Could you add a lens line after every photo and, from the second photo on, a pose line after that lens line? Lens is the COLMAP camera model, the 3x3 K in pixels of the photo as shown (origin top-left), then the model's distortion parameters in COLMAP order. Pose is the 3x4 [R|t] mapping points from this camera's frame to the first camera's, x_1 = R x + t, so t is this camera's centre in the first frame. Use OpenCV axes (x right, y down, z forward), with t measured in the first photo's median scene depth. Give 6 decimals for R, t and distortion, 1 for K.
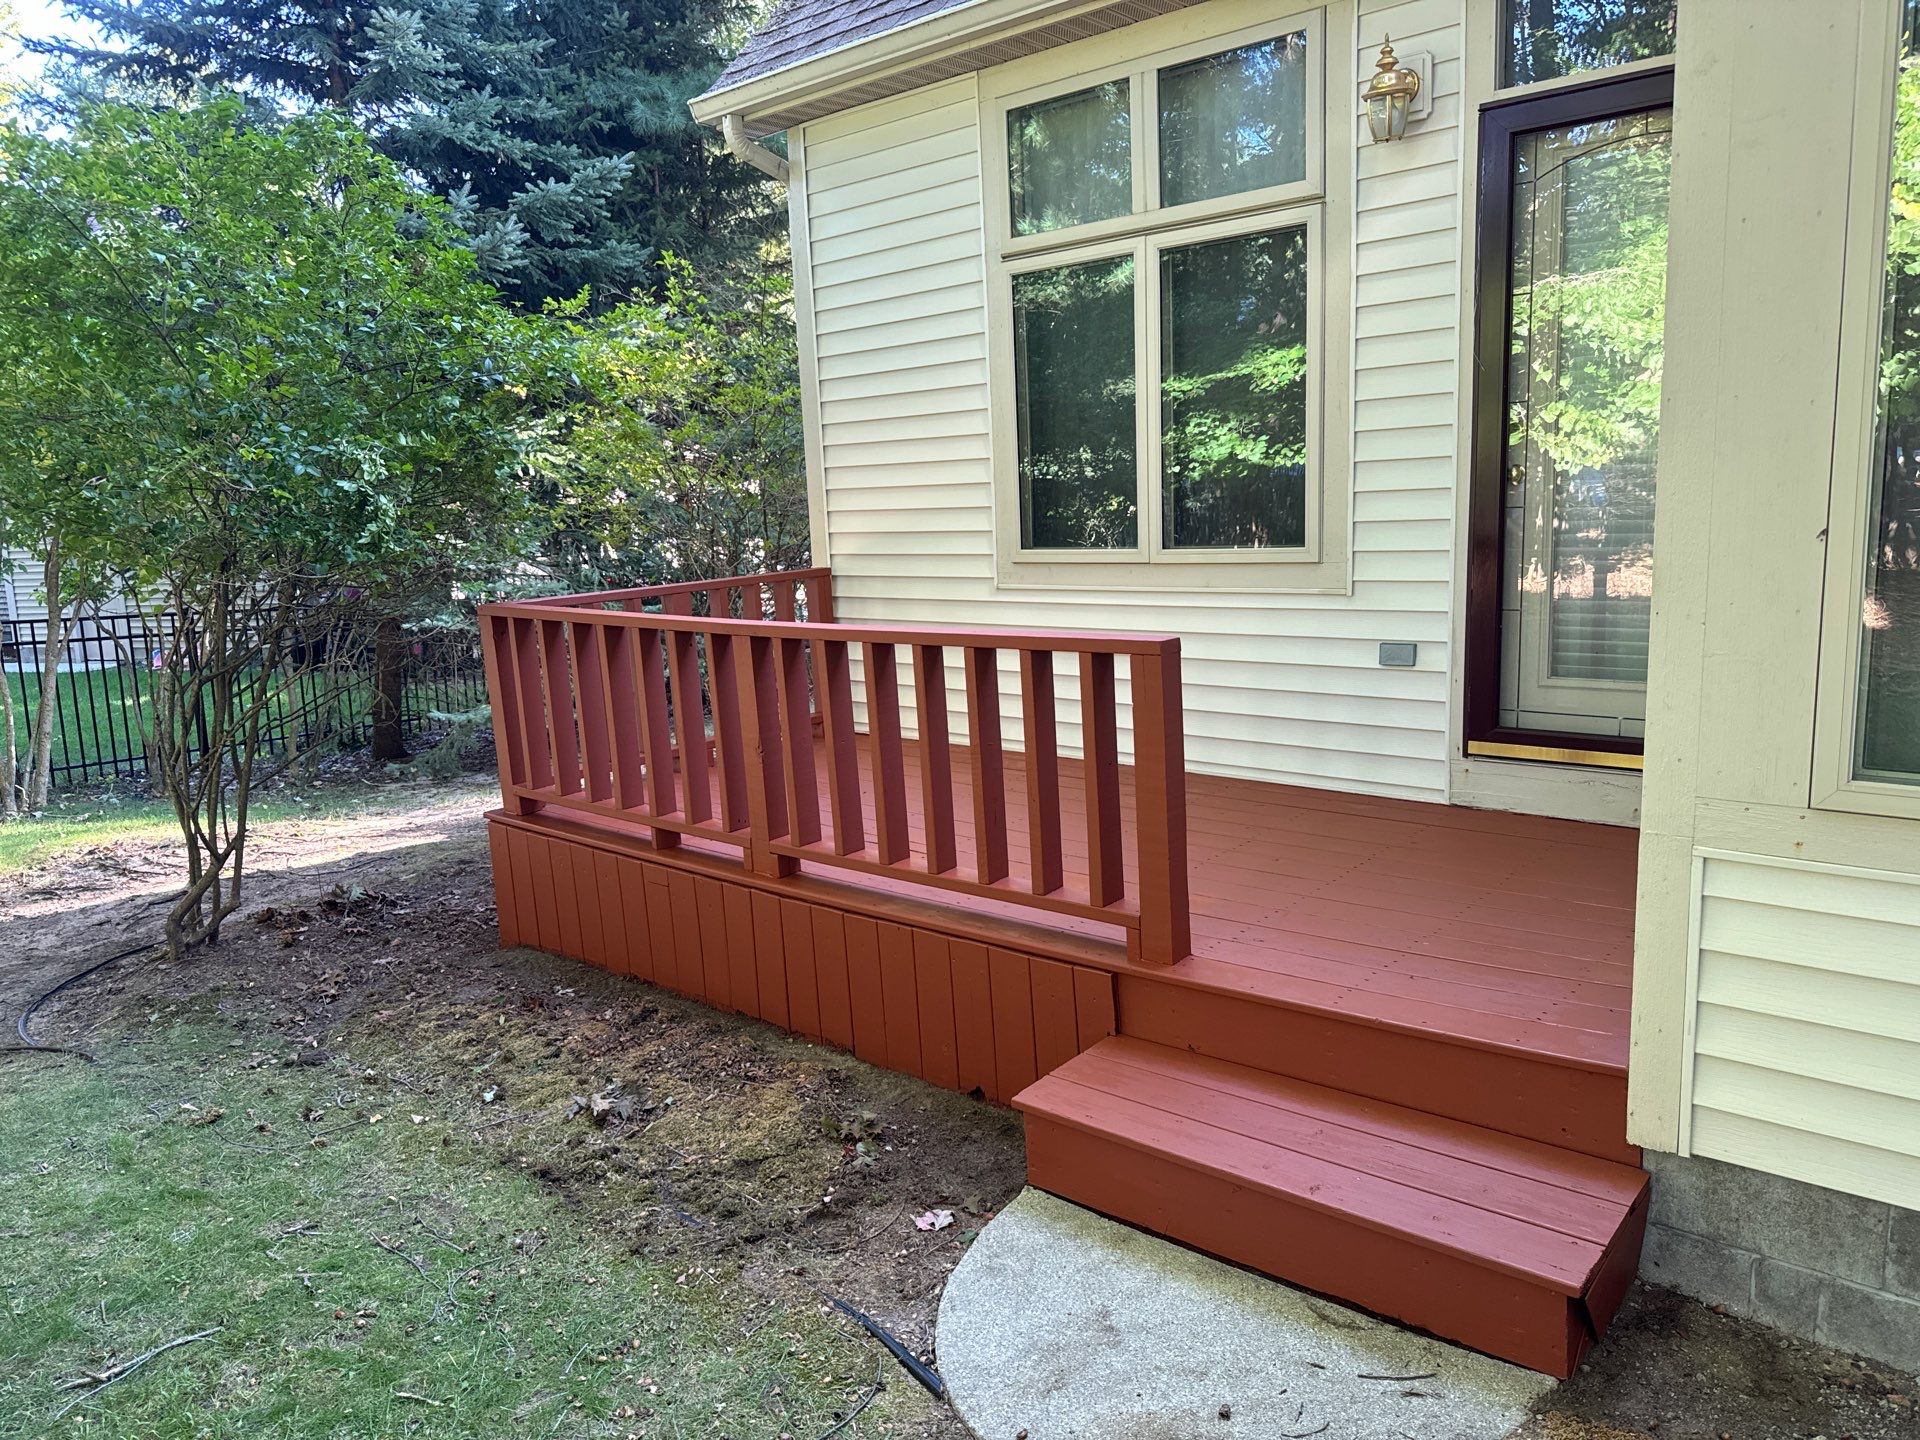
lens RADIAL K [[1349.7, 0, 971.0], [0, 1349.7, 715.3], [0, 0, 1]] dist [0.033484, -0.011801]
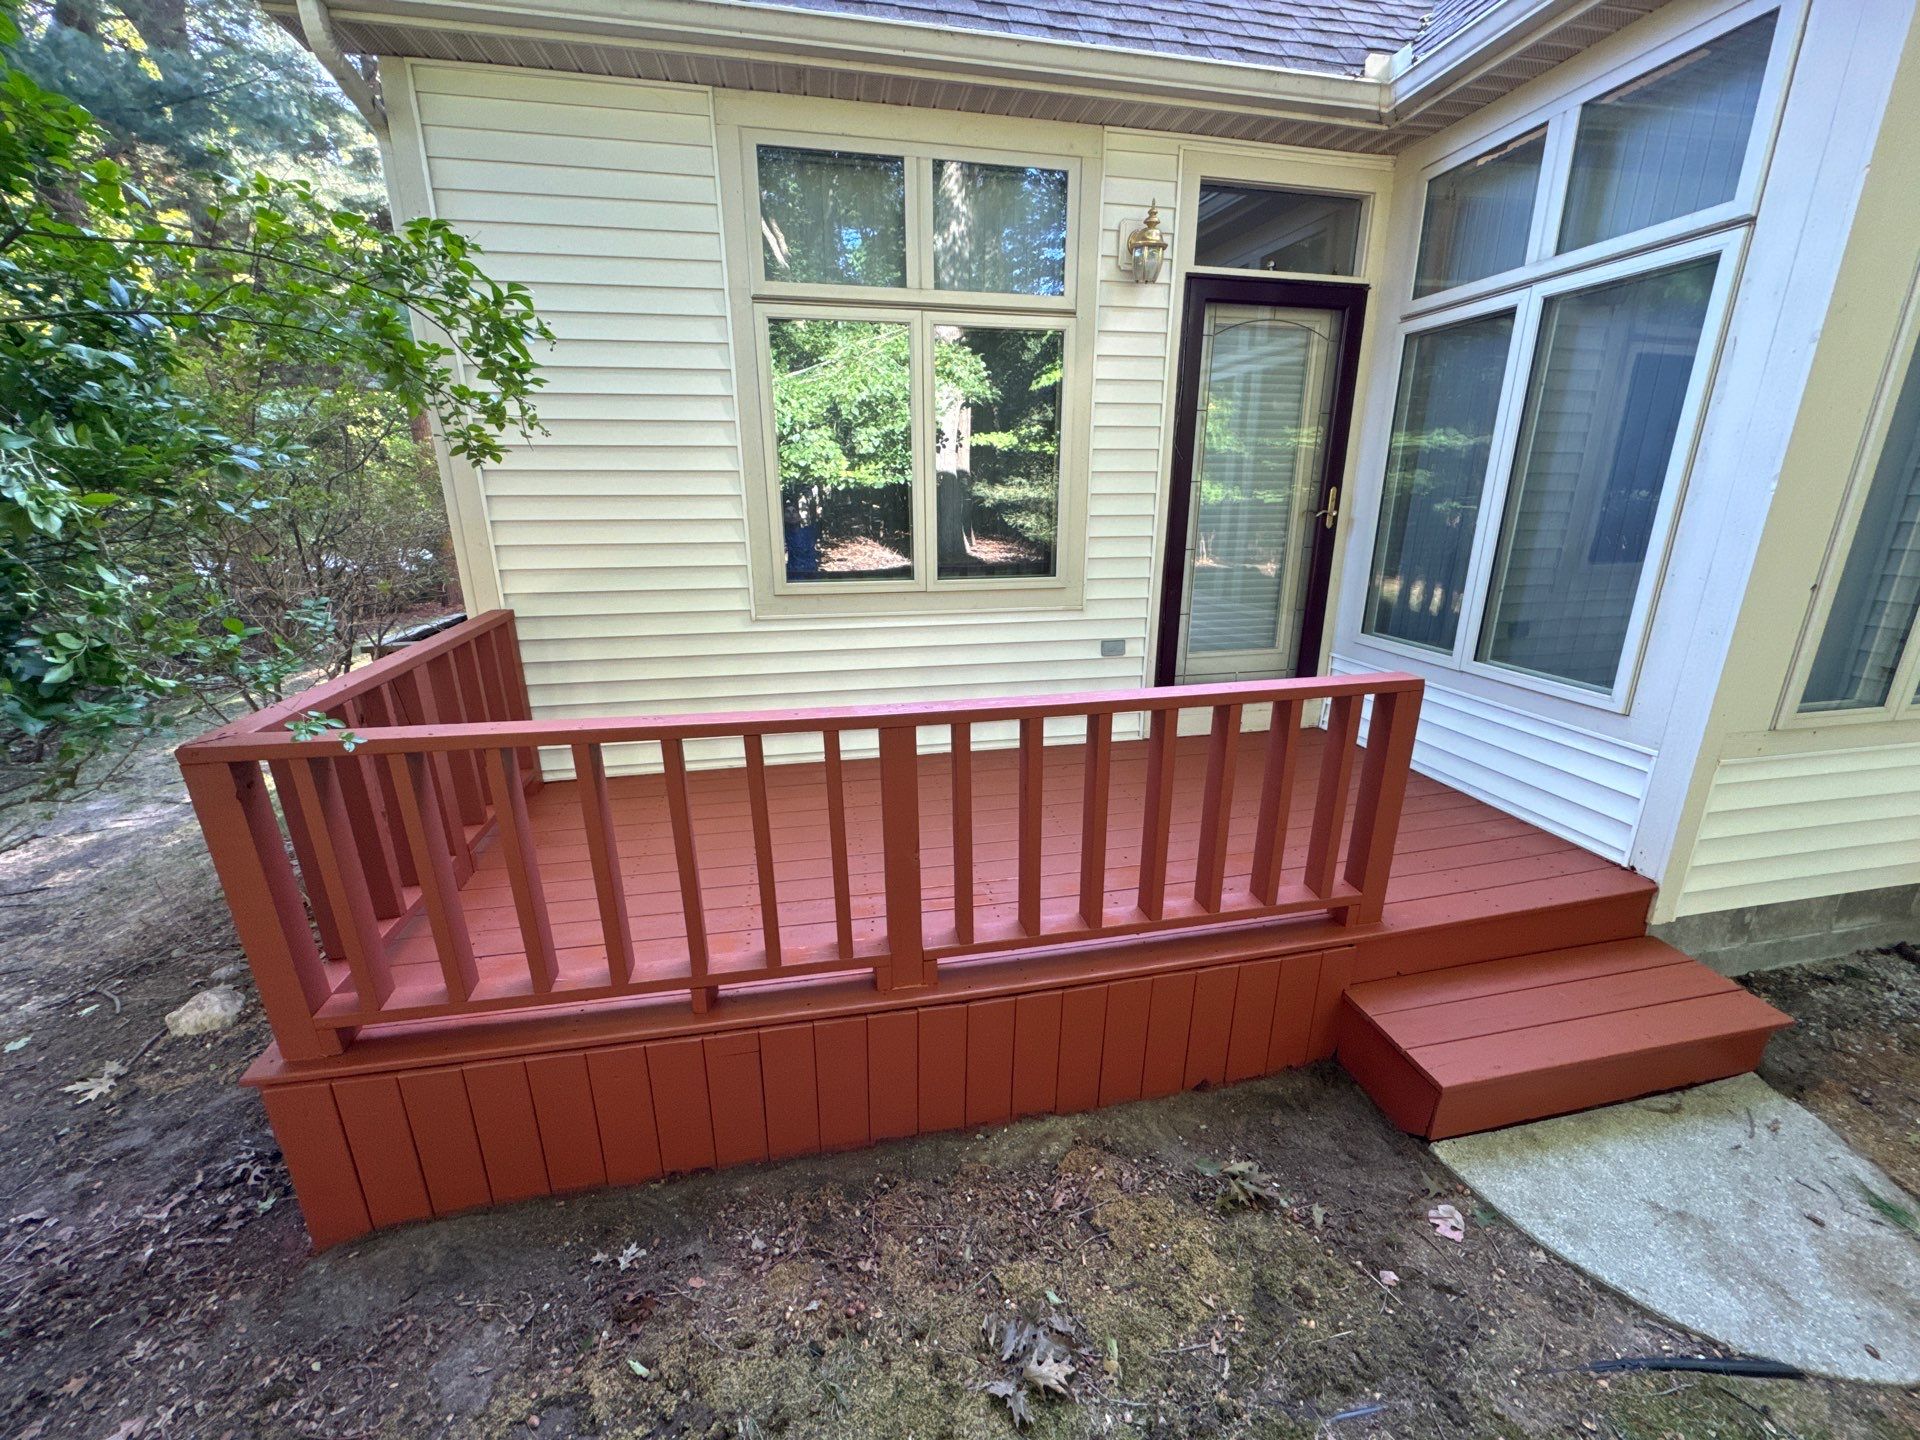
lens RADIAL K [[765.9, 0, 962.6], [0, 765.9, 710.9], [0, 0, 1]] dist [-0.000504, 0.000306]
pose [[0.609770, -0.173242, 0.773413, -0.456776], [0.107989, 0.984879, 0.135470, -0.110818], [-0.785187, 0.000915, 0.619258, 0.623736]]
